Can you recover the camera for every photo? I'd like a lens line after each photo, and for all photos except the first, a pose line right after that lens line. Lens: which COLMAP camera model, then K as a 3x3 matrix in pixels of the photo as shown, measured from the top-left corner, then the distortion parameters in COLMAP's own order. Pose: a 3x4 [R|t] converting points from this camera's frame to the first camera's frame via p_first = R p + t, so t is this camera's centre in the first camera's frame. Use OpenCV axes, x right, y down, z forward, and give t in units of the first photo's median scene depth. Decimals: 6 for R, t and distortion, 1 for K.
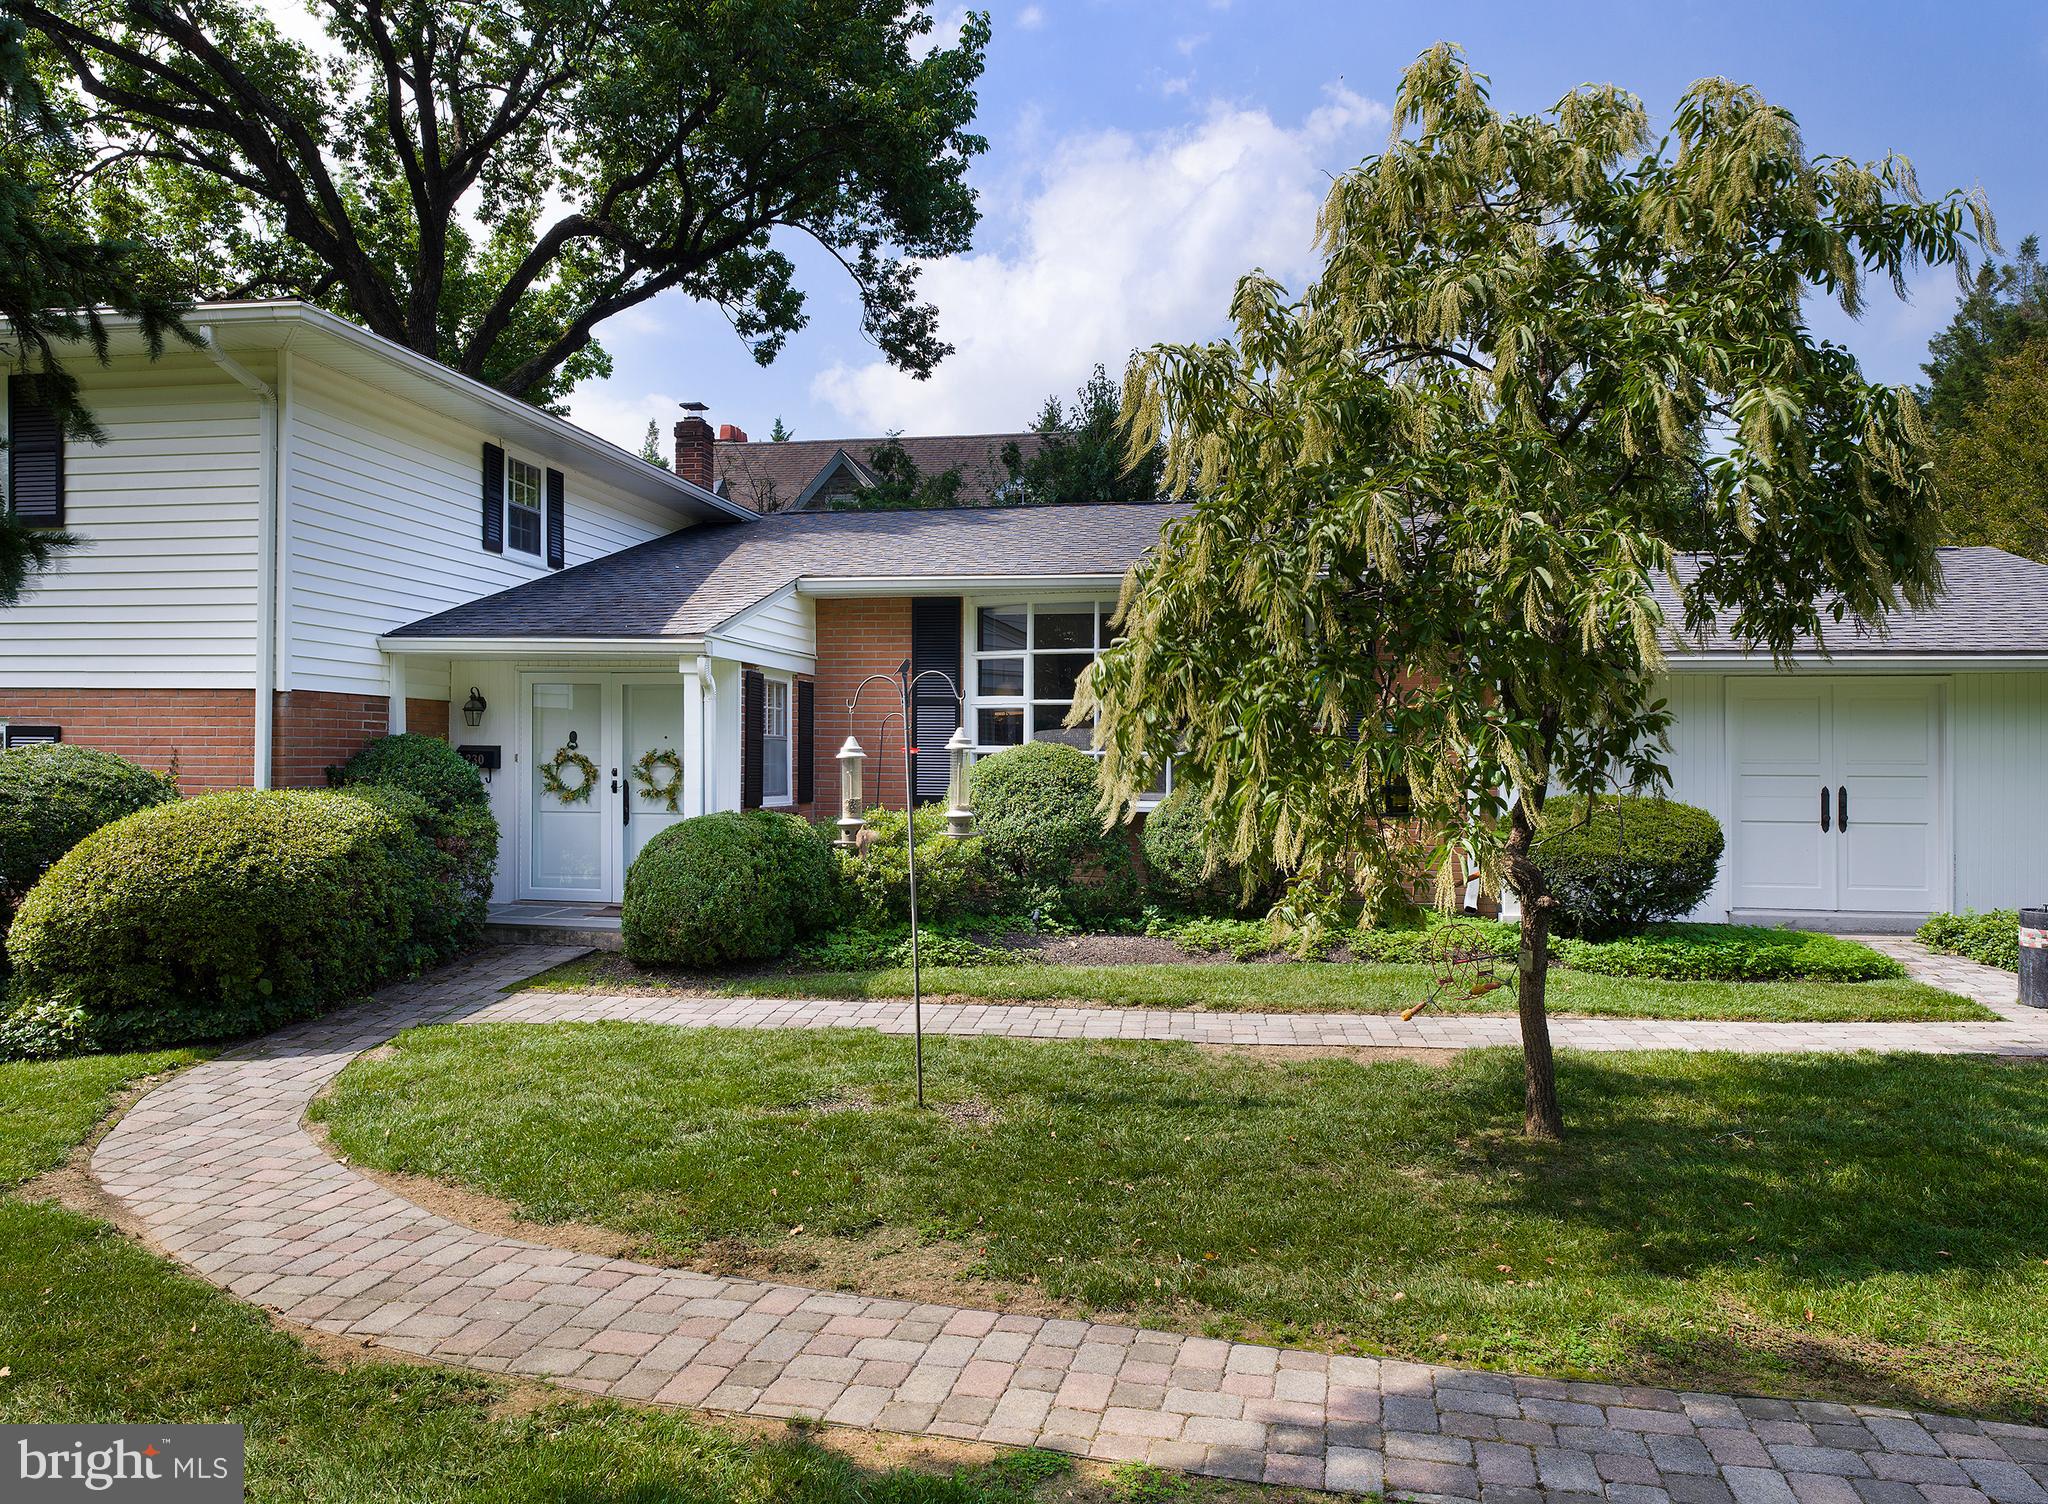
lens RADIAL K [[1266.5, 0, 1024.0], [0, 1266.5, 752.0], [0, 0, 1]] dist [-0.001486, -0.000841]
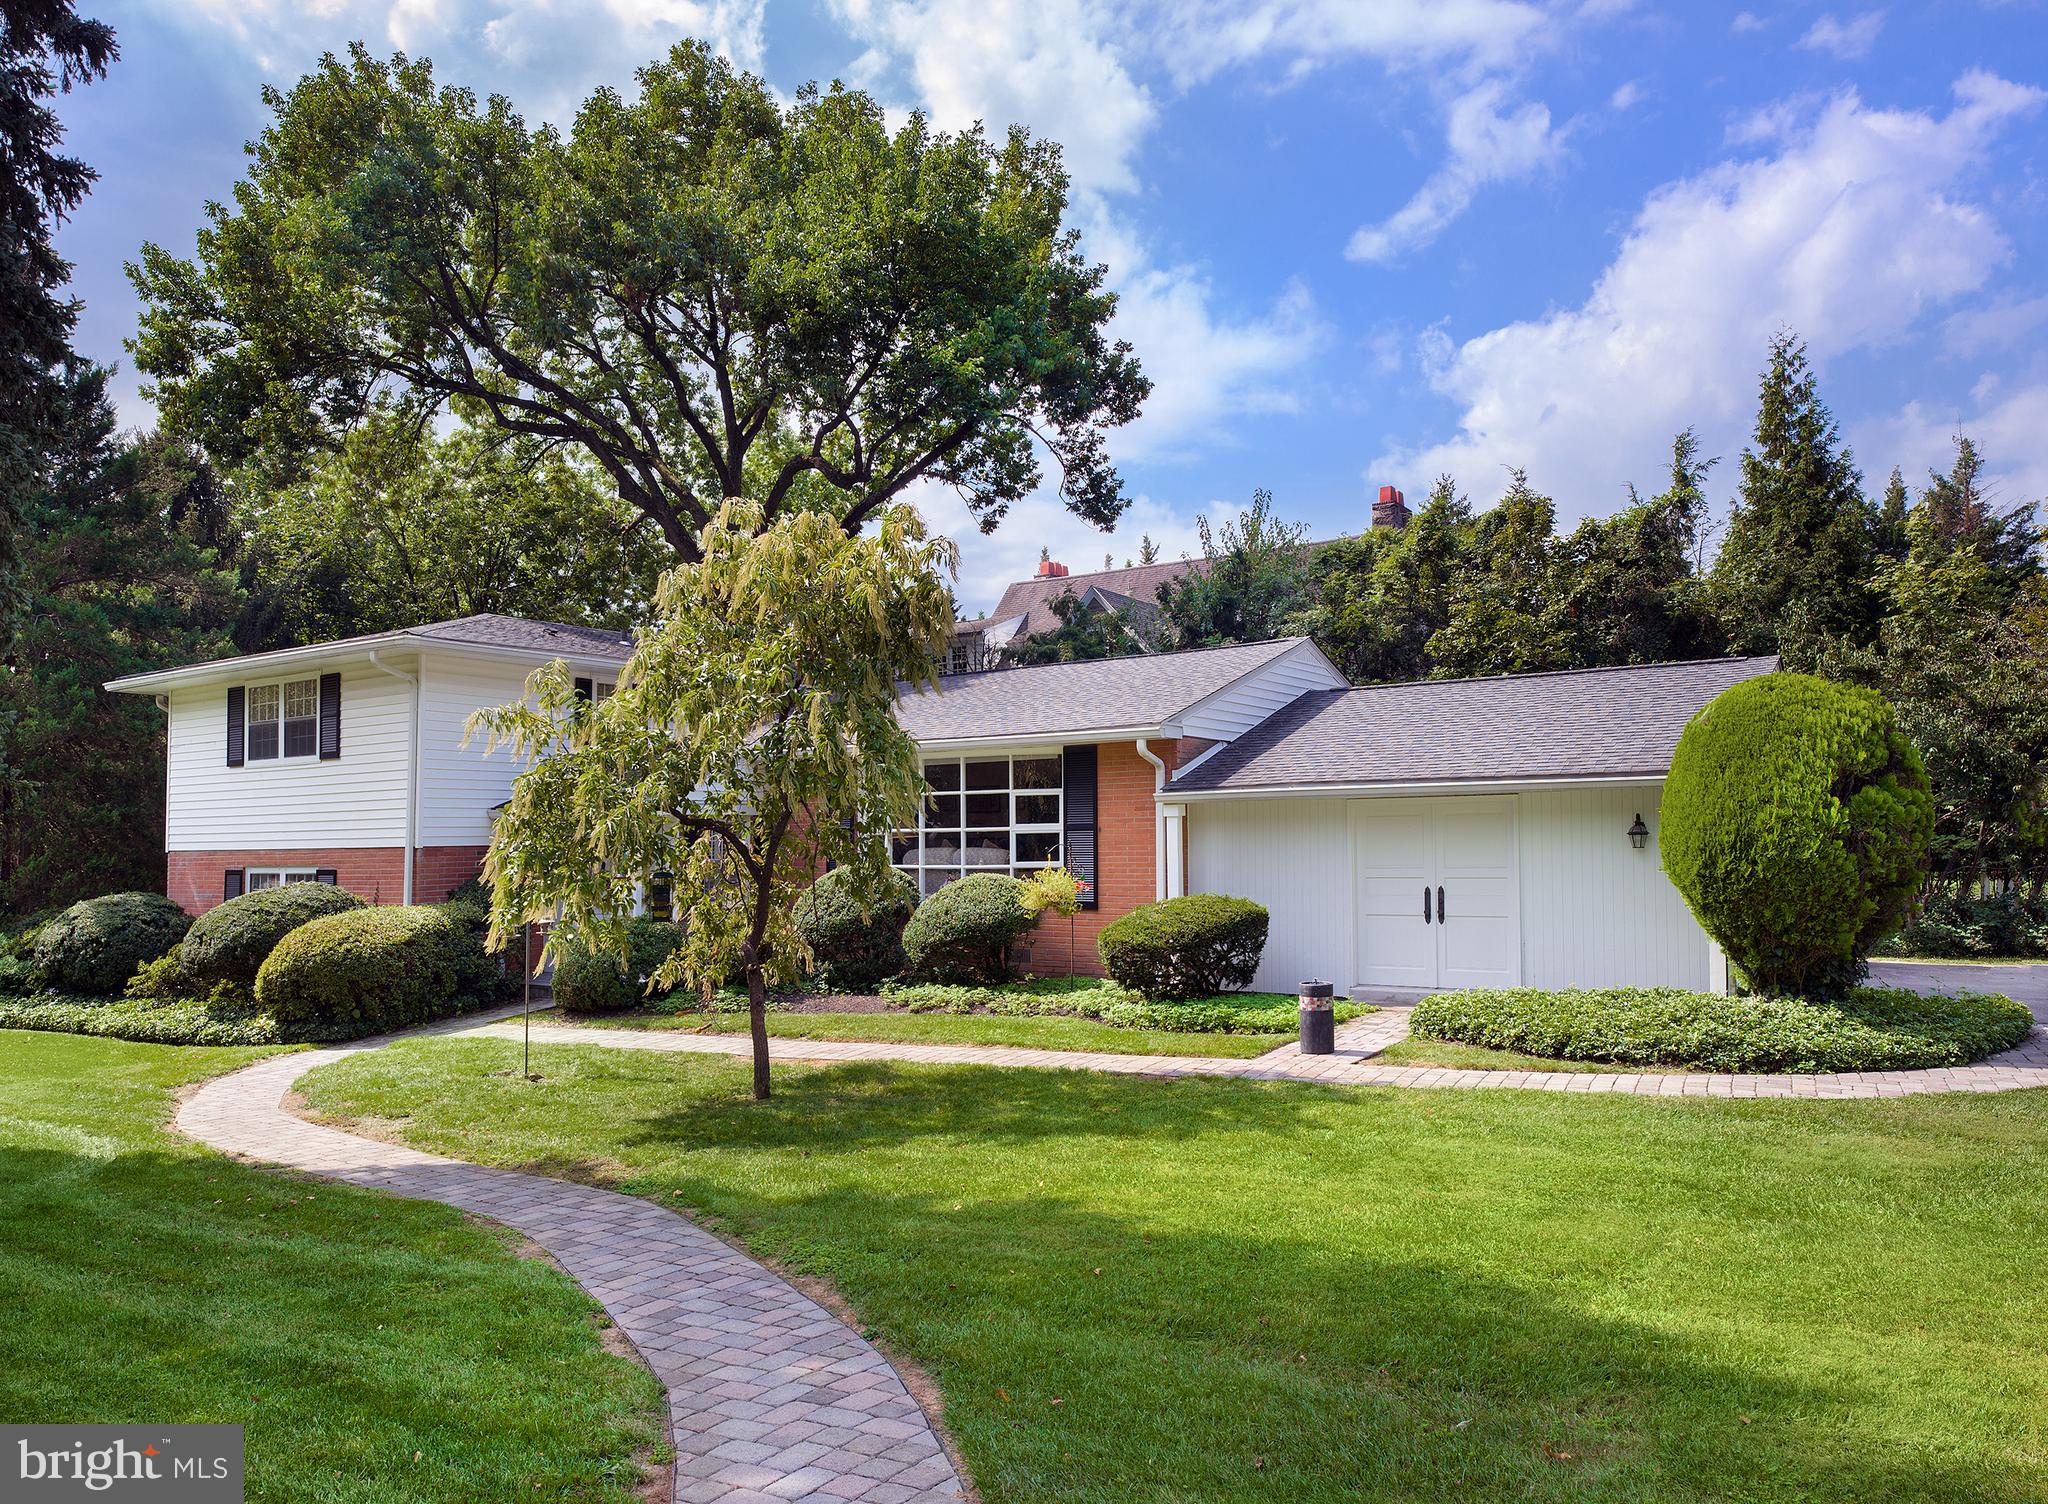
lens RADIAL K [[1266.5, 0, 1024.0], [0, 1266.5, 752.0], [0, 0, 1]] dist [-0.001486, -0.000841]
pose [[0.931367, -0.053667, -0.360105, 0.839512], [0.029413, 0.996934, -0.072502, -0.028916], [0.362892, 0.056934, 0.930090, -0.331533]]
